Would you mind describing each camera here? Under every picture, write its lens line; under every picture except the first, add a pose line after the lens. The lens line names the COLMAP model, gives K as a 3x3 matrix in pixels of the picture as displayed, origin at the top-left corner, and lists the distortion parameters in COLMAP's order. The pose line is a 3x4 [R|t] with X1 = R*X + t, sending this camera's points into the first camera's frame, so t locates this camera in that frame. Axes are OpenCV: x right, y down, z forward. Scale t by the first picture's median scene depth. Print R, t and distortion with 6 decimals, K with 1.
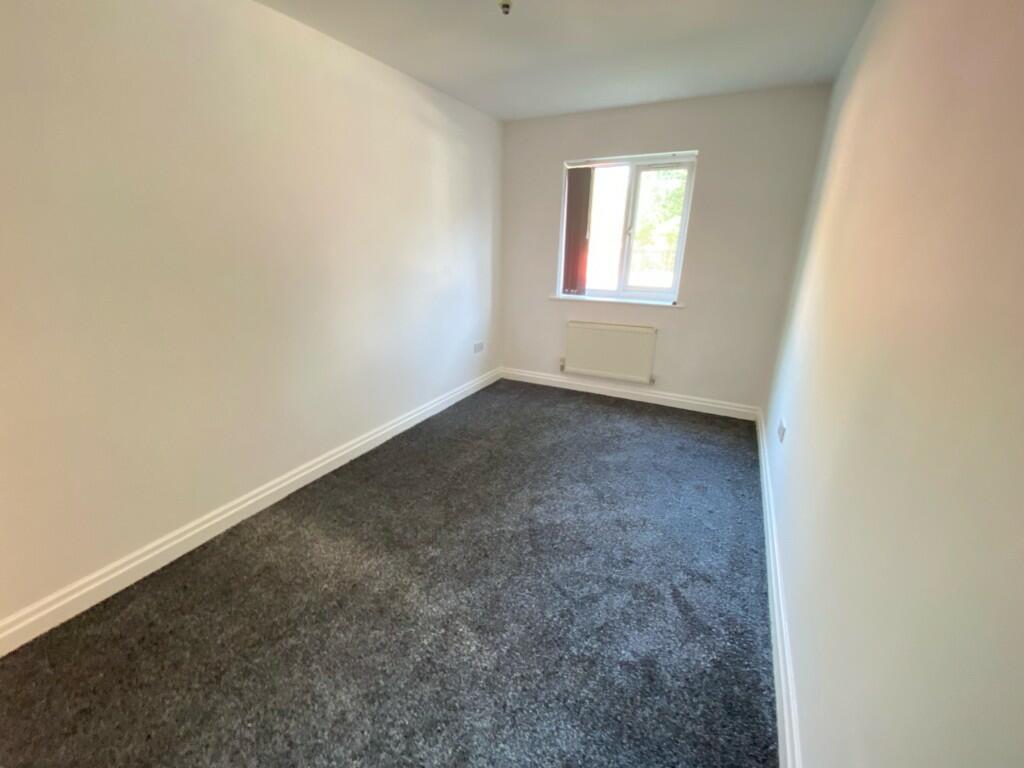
lens RADIAL K [[411.1, 0, 508.9], [0, 411.1, 384.7], [0, 0, 1]] dist [0.048912, -0.037433]
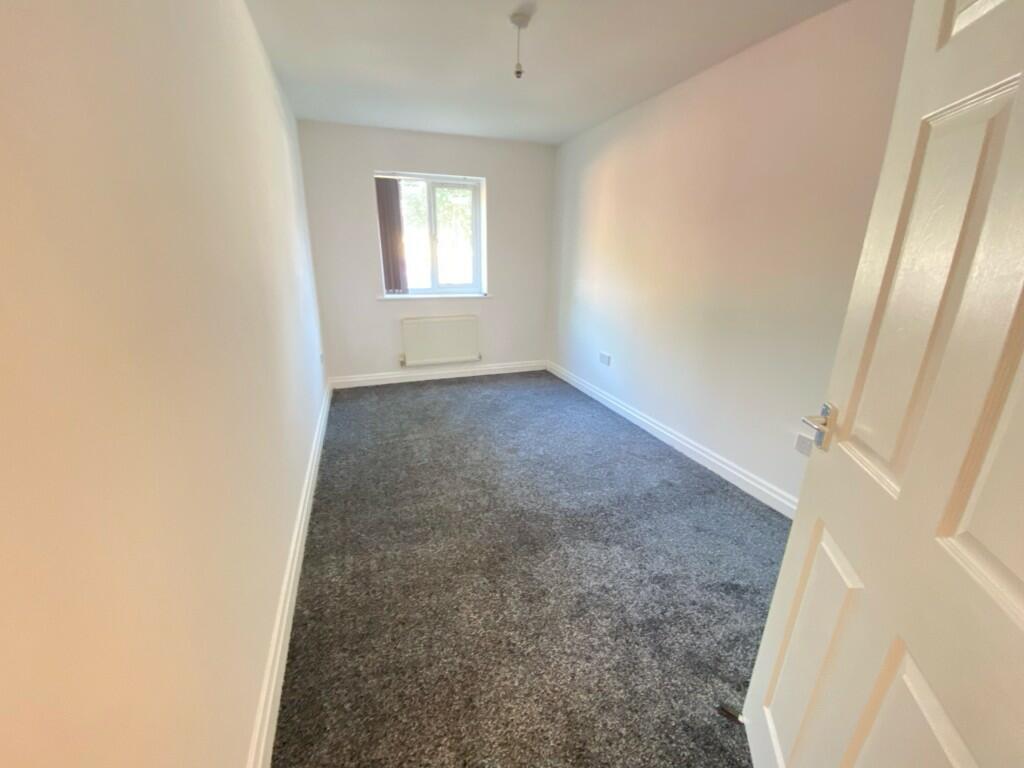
lens RADIAL K [[411.1, 0, 508.9], [0, 411.1, 384.7], [0, 0, 1]] dist [0.048912, -0.037433]
pose [[0.673172, -0.223398, 0.704935, -0.509559], [0.234234, 0.968607, 0.083277, -0.013047], [-0.701408, 0.109060, 0.704367, 0.067871]]
